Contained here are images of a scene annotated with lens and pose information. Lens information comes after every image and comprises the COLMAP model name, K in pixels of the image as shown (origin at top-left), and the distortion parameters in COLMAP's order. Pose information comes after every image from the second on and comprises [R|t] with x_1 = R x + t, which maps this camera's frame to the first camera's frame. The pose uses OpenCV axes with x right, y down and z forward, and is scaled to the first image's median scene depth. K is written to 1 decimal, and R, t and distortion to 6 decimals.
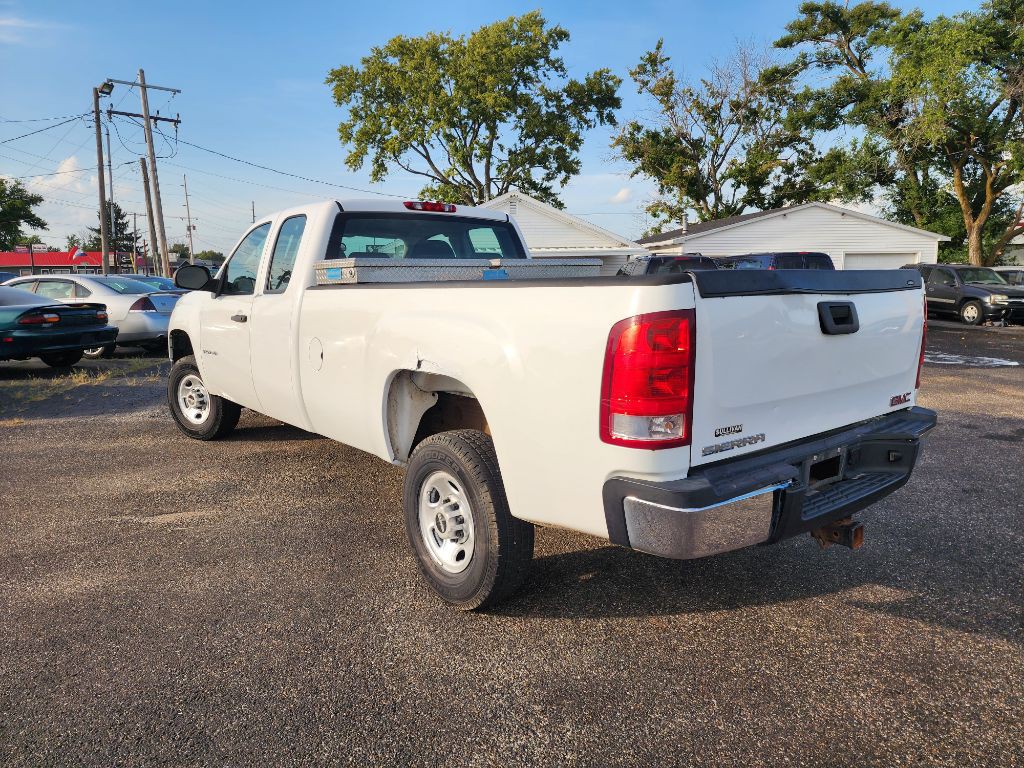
lens RADIAL K [[684.0, 0, 513.9], [0, 684.0, 380.2], [0, 0, 1]] dist [0.079312, -0.066244]
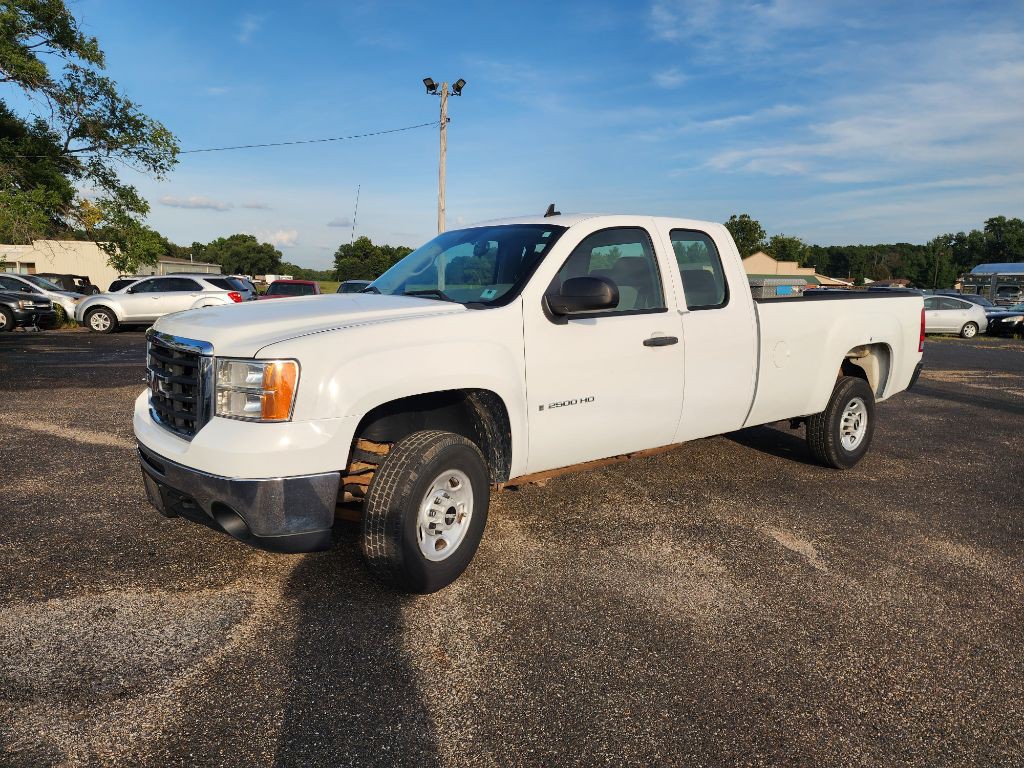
lens RADIAL K [[684.0, 0, 510.8], [0, 684.0, 393.0], [0, 0, 1]] dist [0.079312, -0.066244]
pose [[0.021645, -0.148173, 0.988724, -0.169179], [0.134233, 0.980432, 0.143992, -0.023651], [-0.990713, 0.129603, 0.041111, 0.157867]]
